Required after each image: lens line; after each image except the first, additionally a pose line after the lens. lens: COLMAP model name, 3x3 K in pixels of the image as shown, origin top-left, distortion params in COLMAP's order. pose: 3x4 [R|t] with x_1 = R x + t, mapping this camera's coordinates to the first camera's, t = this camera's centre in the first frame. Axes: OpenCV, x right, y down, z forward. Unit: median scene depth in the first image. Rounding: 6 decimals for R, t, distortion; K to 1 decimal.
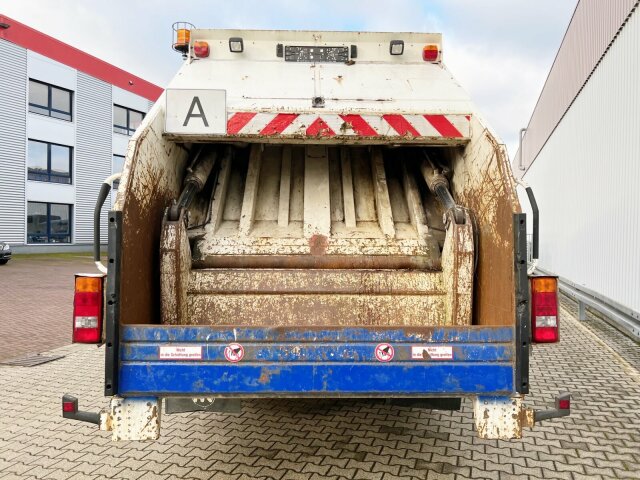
lens RADIAL K [[487.4, 0, 322.8], [0, 487.4, 238.0], [0, 0, 1]] dist [0.026528, -0.036778]
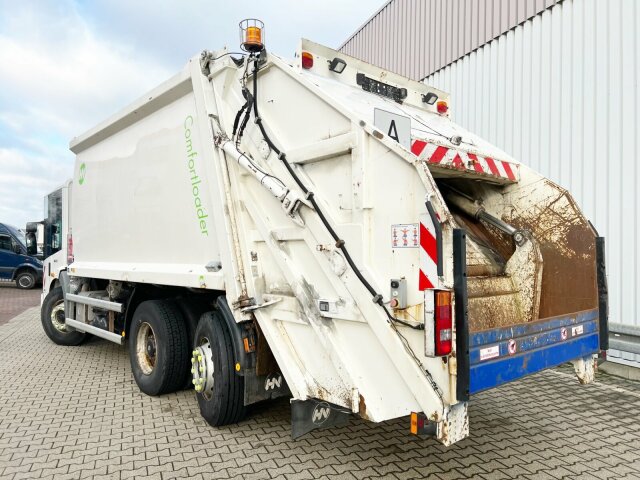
lens RADIAL K [[487.4, 0, 321.6], [0, 487.4, 238.5], [0, 0, 1]] dist [0.026528, -0.036778]
pose [[0.770327, 0.013071, 0.637515, -1.049578], [0.000358, 0.999781, -0.020931, -0.008979], [-0.637649, 0.016352, 0.770154, 0.282499]]
